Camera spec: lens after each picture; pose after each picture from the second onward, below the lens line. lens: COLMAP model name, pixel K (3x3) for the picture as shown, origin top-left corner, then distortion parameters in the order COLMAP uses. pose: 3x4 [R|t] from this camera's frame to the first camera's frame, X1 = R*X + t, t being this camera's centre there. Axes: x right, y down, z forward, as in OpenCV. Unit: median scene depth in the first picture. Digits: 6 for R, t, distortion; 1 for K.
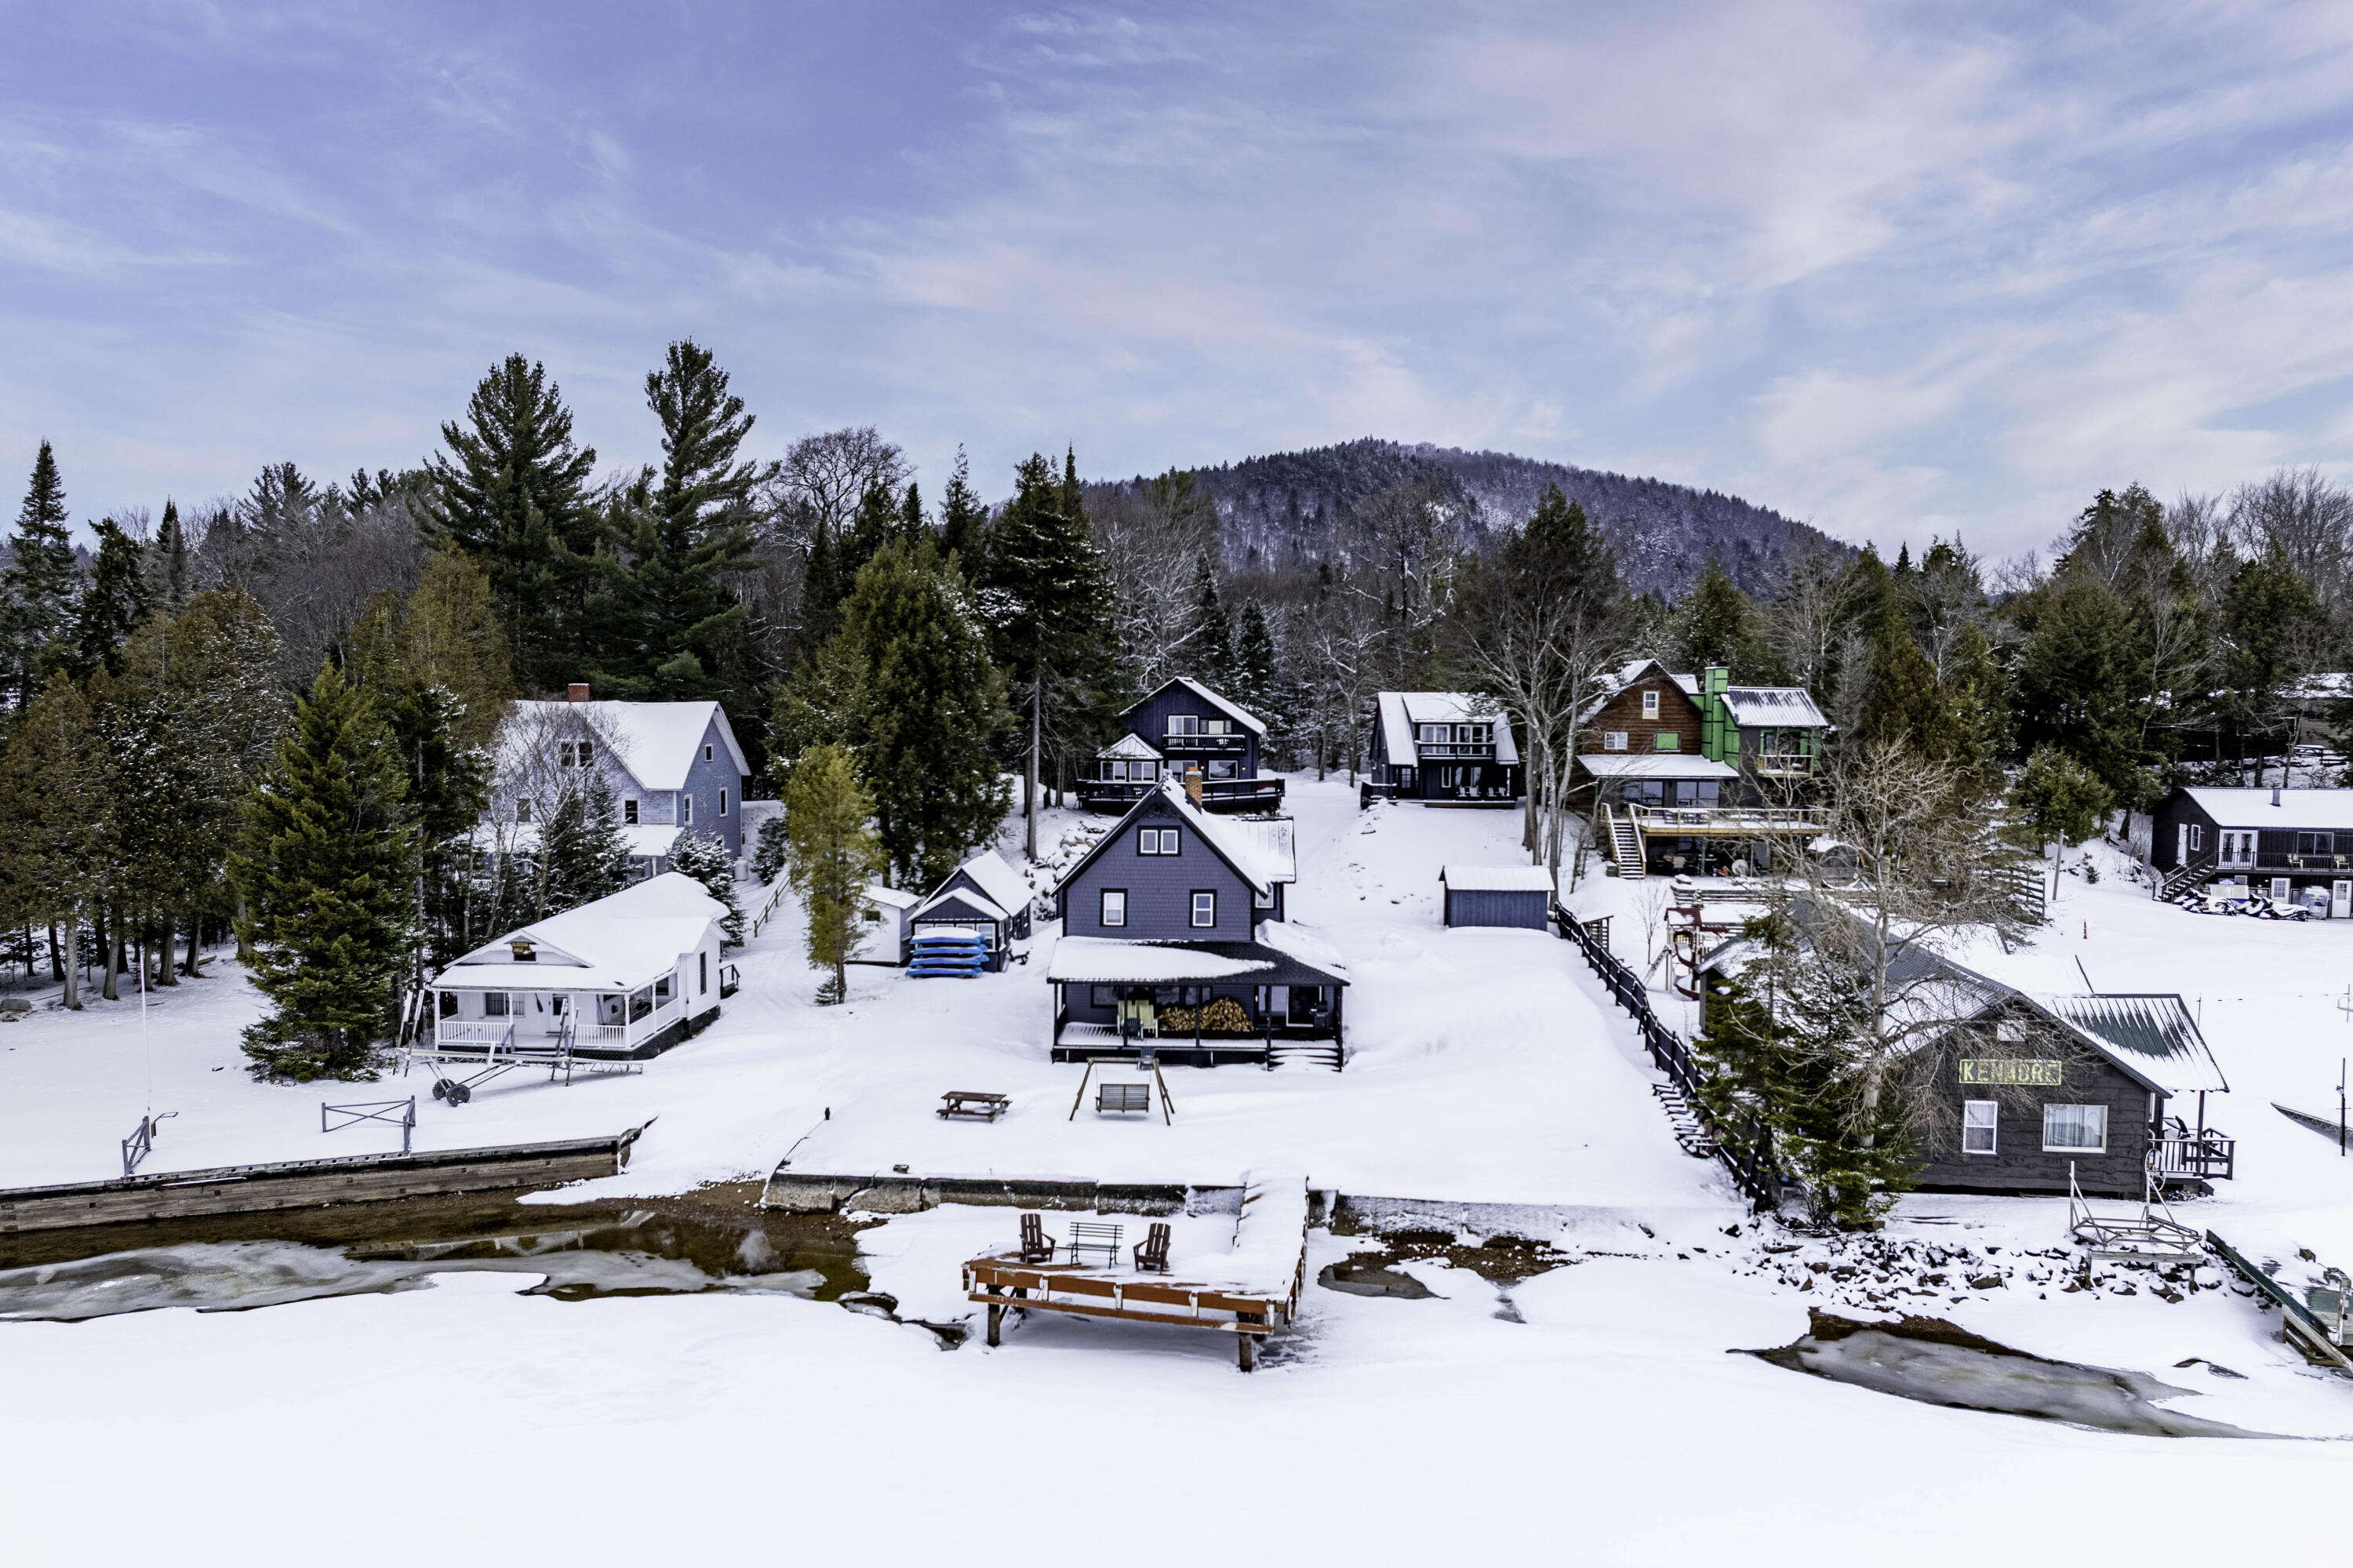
lens RADIAL K [[1685.8, 0, 1176.5], [0, 1685.8, 784.0], [0, 0, 1]] dist [0.005541, -0.038042]
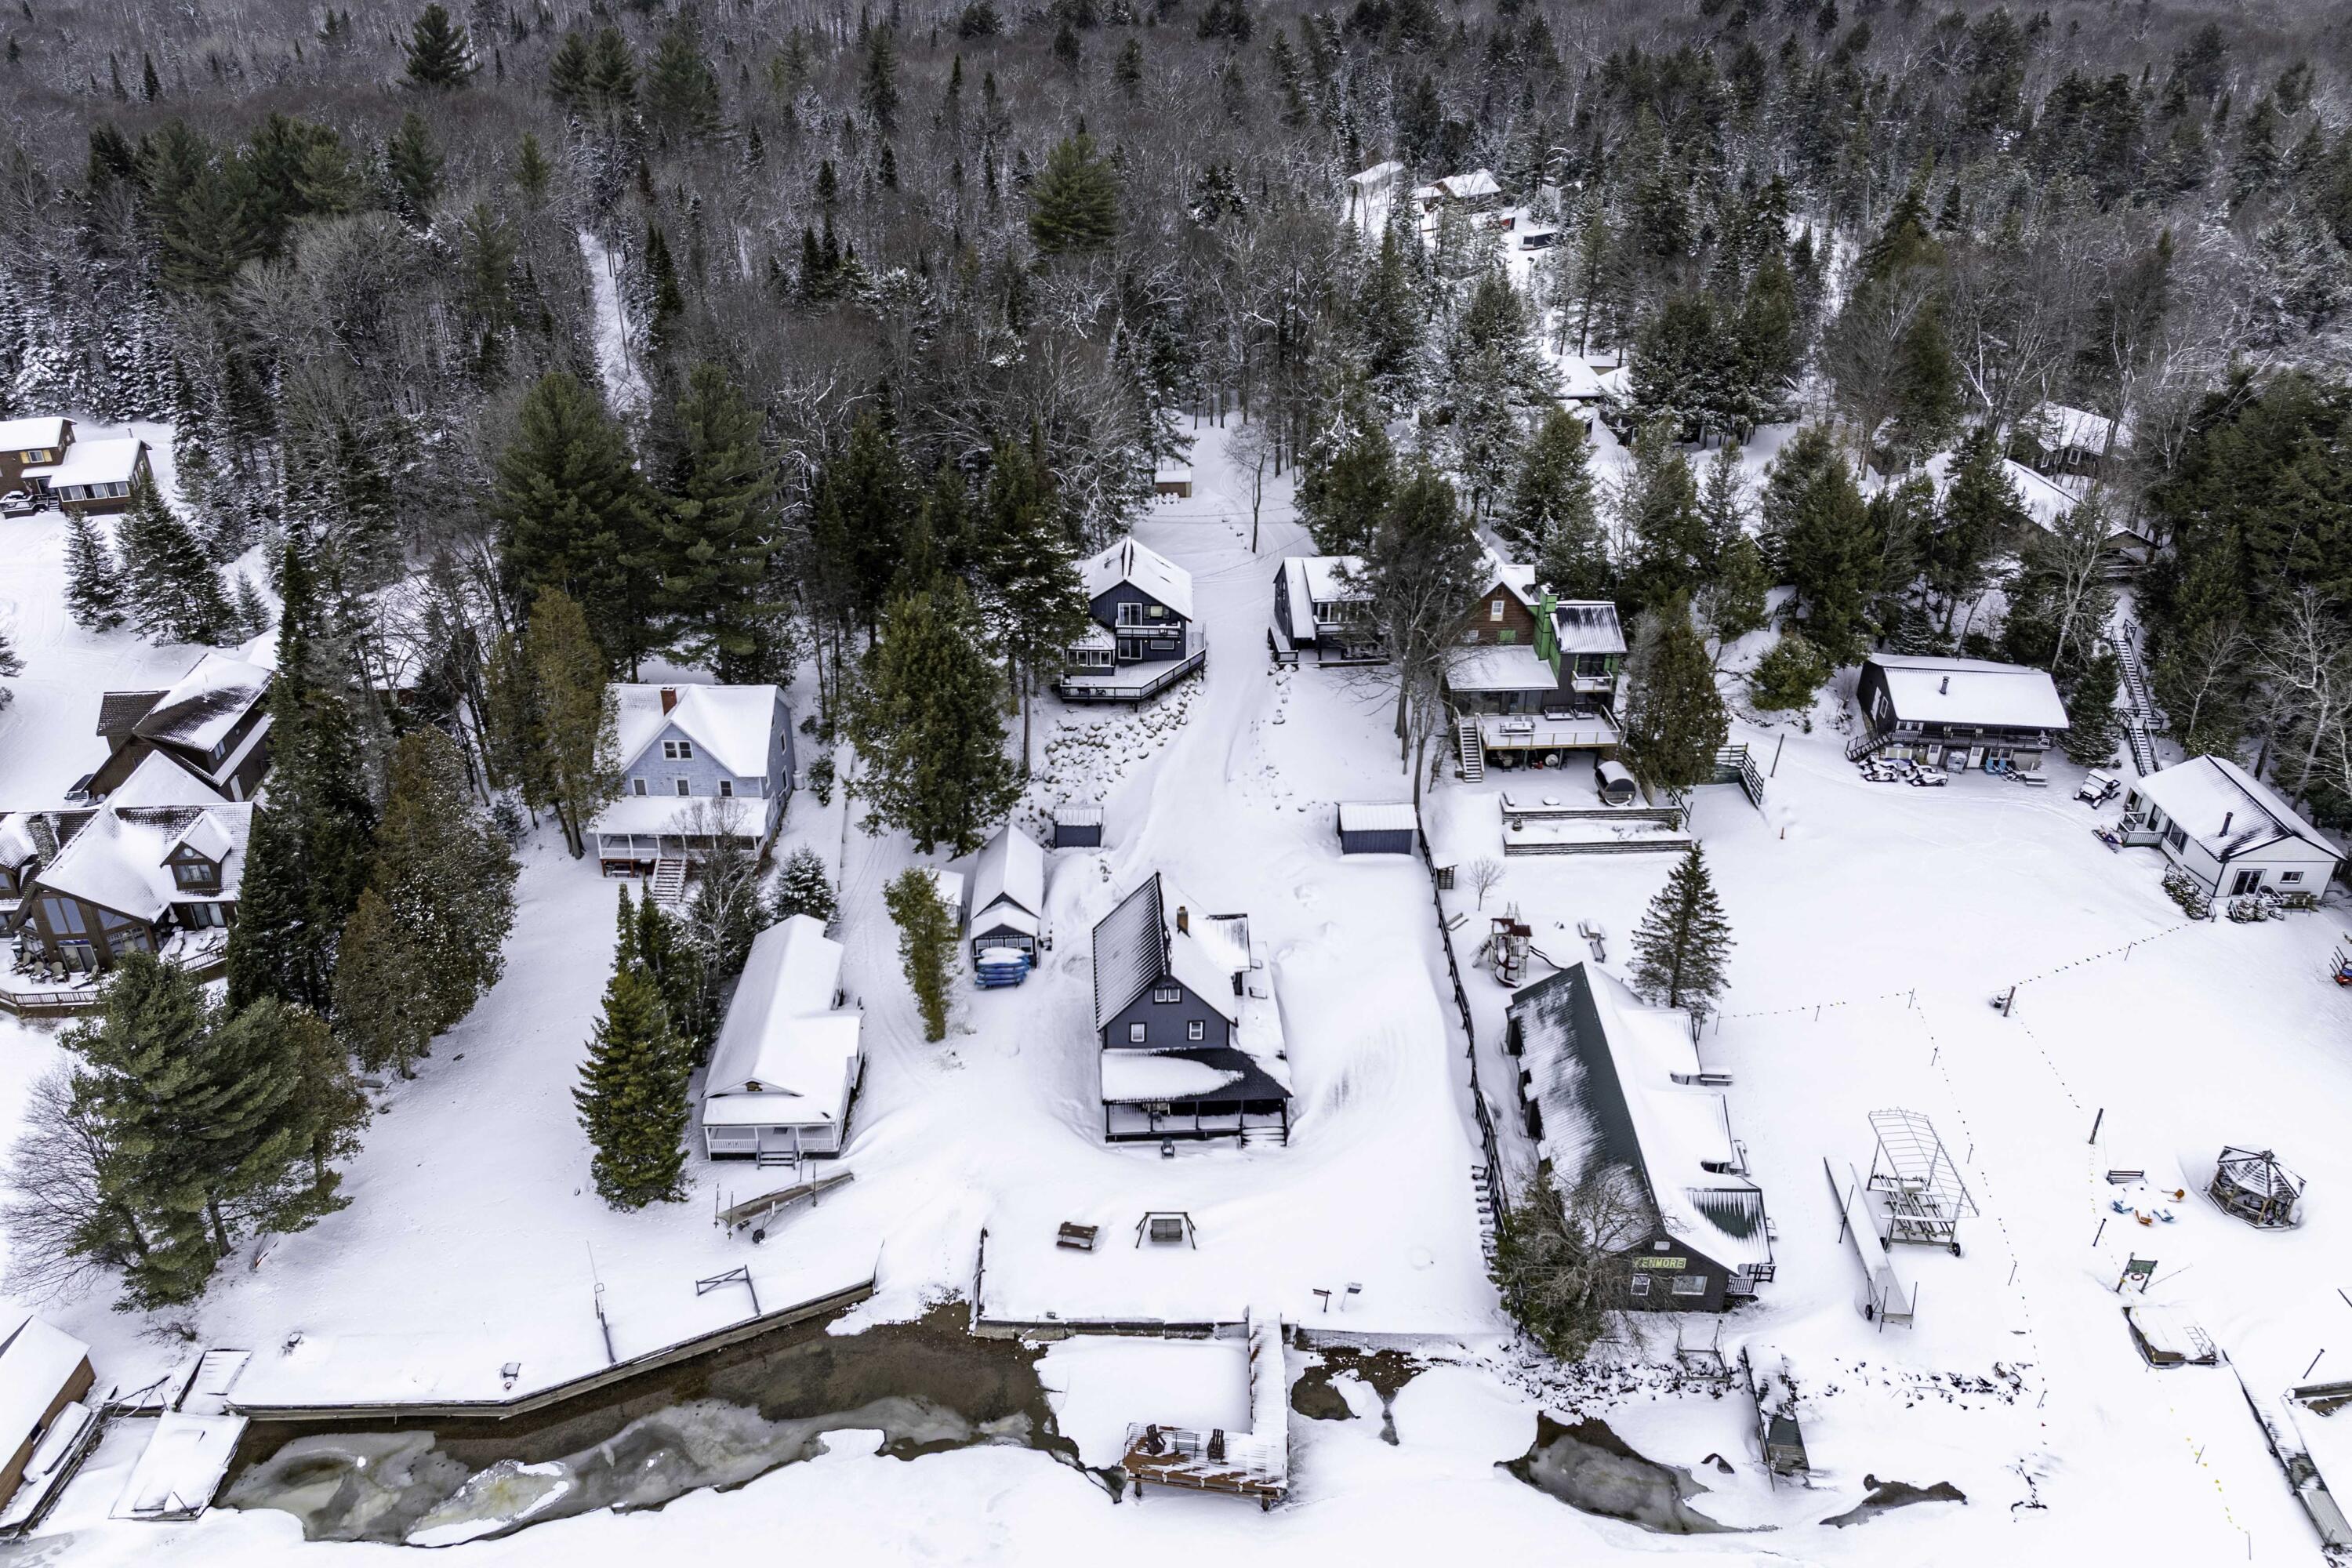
lens RADIAL K [[1731.8, 0, 1181.0], [0, 1731.8, 616.7], [0, 0, 1]] dist [-0.000490, -0.058215]
pose [[0.995238, -0.041380, 0.088254, -0.163938], [0.004496, 0.923939, 0.382513, -1.187514], [-0.097370, -0.380295, 0.919725, -0.419140]]
